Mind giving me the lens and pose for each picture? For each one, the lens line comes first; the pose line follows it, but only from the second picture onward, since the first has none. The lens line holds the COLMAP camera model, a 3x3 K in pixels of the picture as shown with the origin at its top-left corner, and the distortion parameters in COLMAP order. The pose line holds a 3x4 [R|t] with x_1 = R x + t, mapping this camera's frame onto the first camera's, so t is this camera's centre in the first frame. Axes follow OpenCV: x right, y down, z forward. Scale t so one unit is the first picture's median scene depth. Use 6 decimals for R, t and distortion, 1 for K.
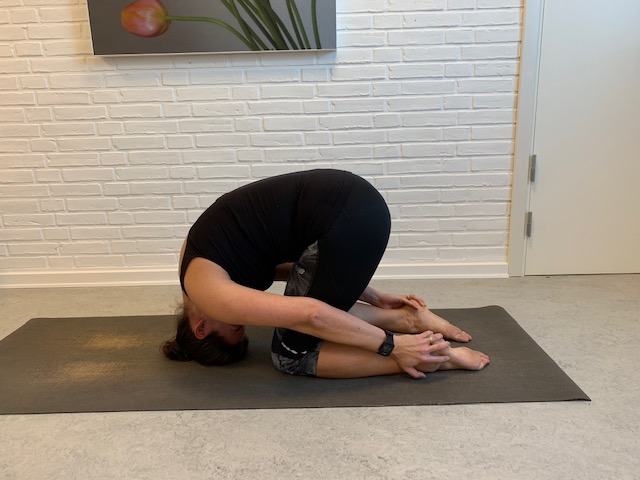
lens RADIAL K [[486.8, 0, 318.1], [0, 486.8, 234.9], [0, 0, 1]] dist [0.012956, -0.011409]
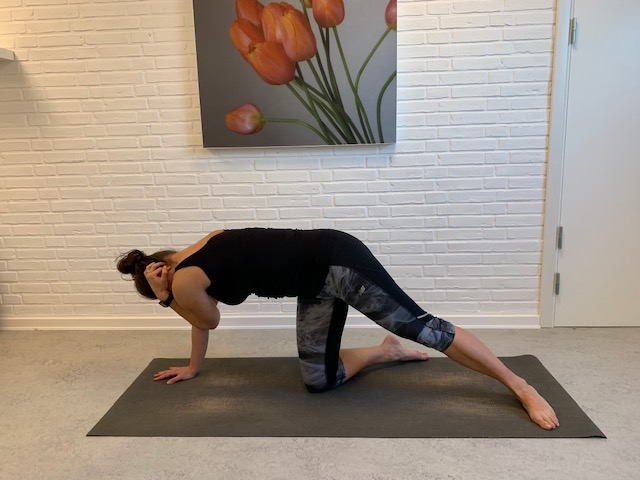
lens RADIAL K [[486.8, 0, 318.1], [0, 486.8, 234.9], [0, 0, 1]] dist [0.012956, -0.011409]
pose [[0.998740, 0.005932, -0.049826, -0.095114], [-0.008148, 0.998981, -0.044401, -0.087334], [0.049511, 0.044751, 0.997771, -0.229502]]
